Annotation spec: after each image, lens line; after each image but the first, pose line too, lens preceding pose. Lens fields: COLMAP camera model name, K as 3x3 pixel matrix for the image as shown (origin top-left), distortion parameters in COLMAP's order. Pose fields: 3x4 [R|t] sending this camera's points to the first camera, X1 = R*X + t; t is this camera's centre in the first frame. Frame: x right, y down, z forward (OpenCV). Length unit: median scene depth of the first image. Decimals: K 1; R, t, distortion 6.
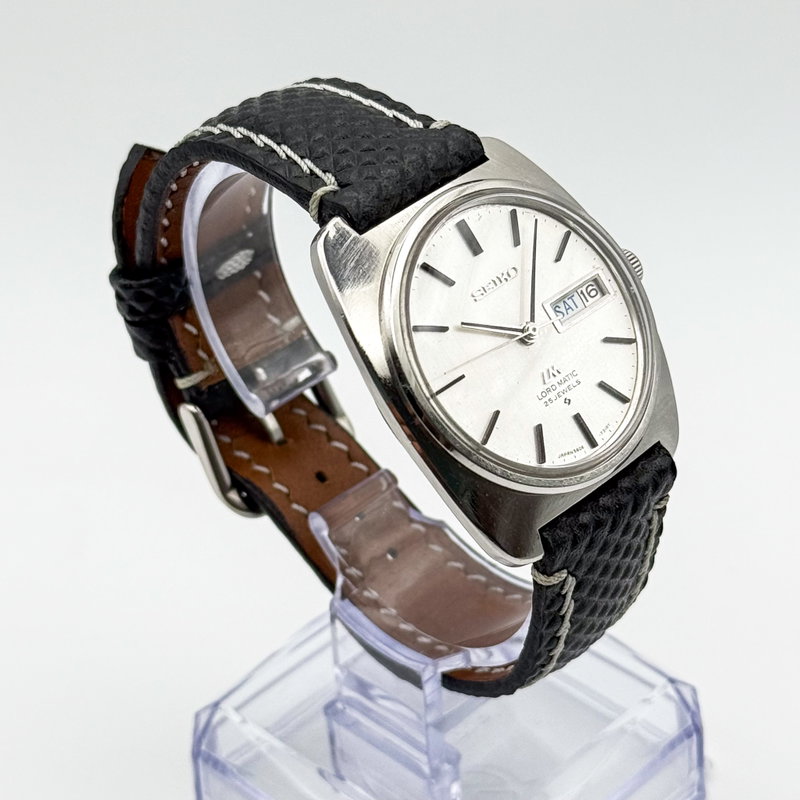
lens RADIAL K [[2262.5, 0, 400.0], [0, 2262.5, 400.0], [0, 0, 1]] dist [0.163891, 0.622274]
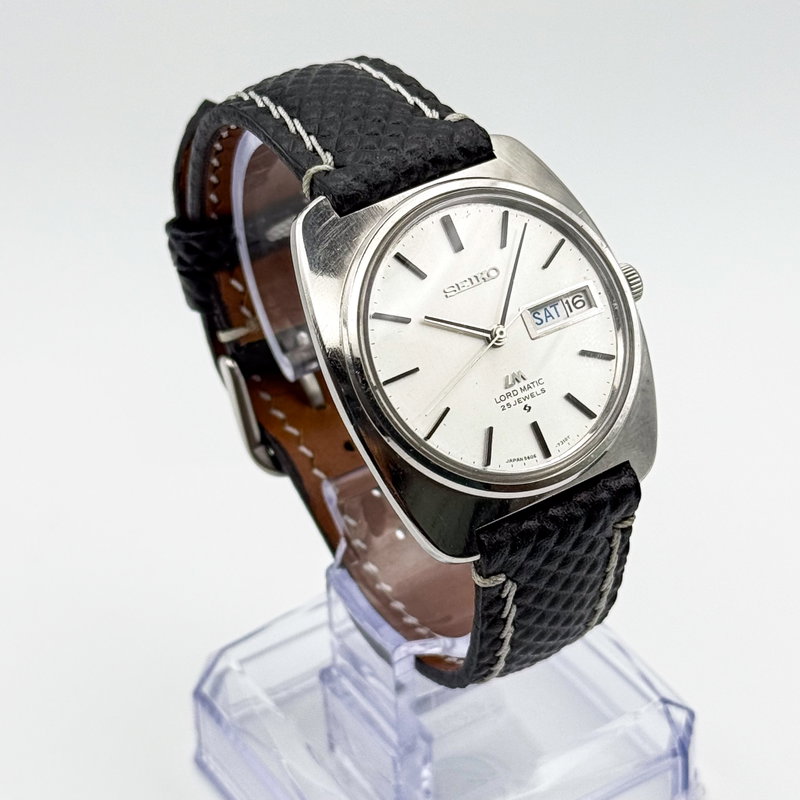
lens RADIAL K [[2262.5, 0, 400.0], [0, 2262.5, 400.0], [0, 0, 1]] dist [0.163891, 0.622274]
pose [[0.974000, 0.139650, -0.178386, 0.190144], [-0.135291, 0.990136, 0.036430, -0.030745], [0.181714, -0.011348, 0.983286, 0.006598]]
